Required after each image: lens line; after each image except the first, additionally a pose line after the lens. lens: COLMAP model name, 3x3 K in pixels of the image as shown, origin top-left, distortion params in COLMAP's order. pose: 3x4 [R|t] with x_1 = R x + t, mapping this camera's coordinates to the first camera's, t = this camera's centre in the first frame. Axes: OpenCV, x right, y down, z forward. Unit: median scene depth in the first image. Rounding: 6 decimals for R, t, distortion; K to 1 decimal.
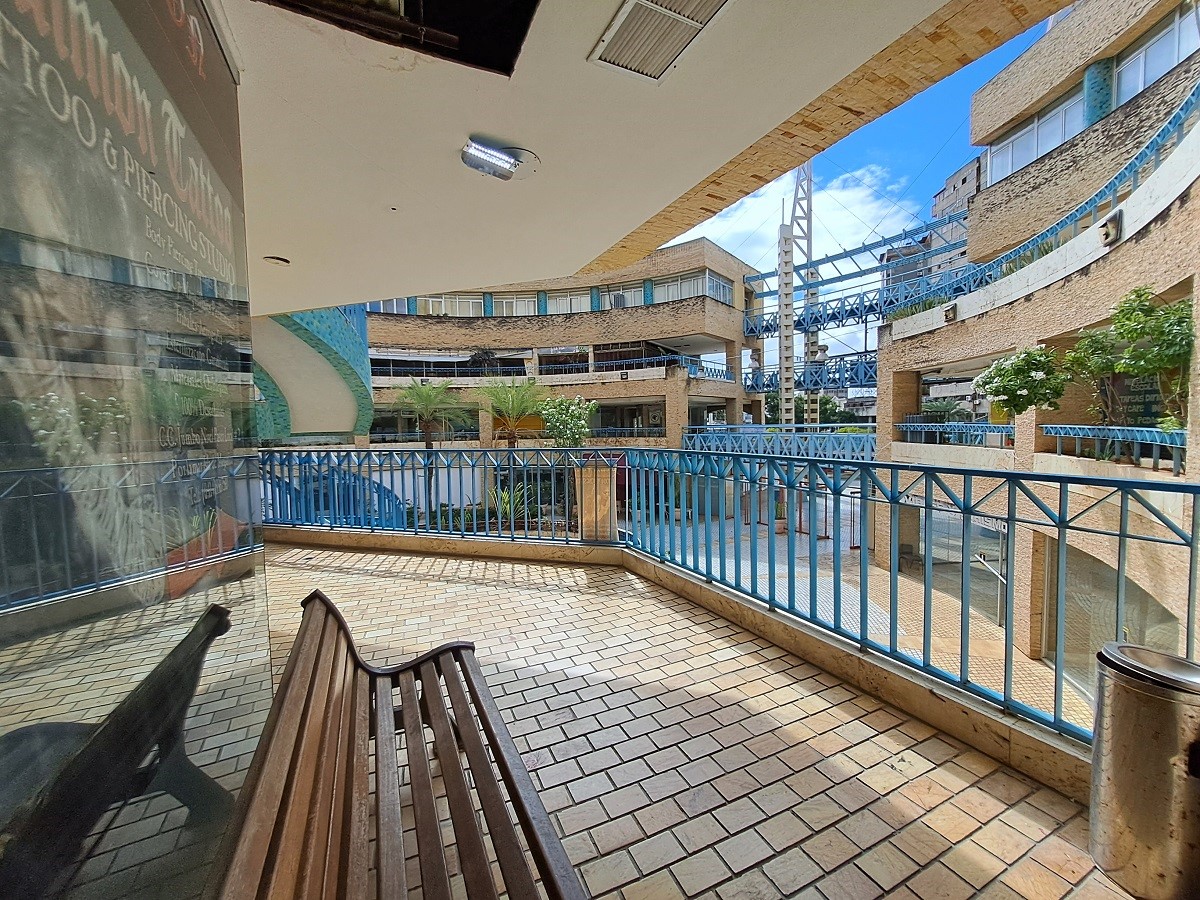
lens RADIAL K [[486.4, 0, 595.8], [0, 486.4, 457.0], [0, 0, 1]] dist [0.021282, 0.000662]
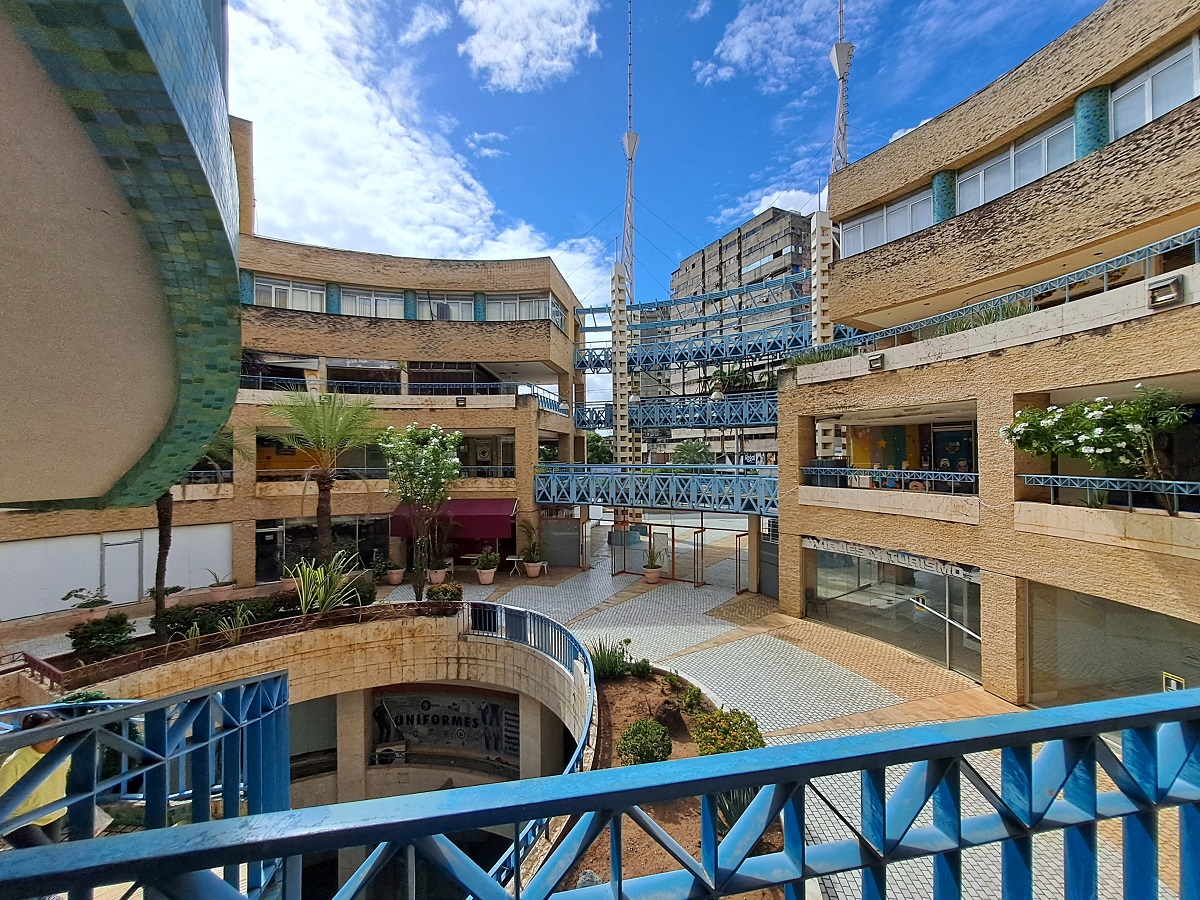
lens RADIAL K [[494.5, 0, 592.6], [0, 494.5, 454.4], [0, 0, 1]] dist [0.028443, -0.007422]
pose [[0.881831, 0.016856, 0.471264, -0.125823], [0.017998, 0.997430, -0.069354, -0.016335], [-0.471221, 0.069640, 0.879261, 0.160190]]
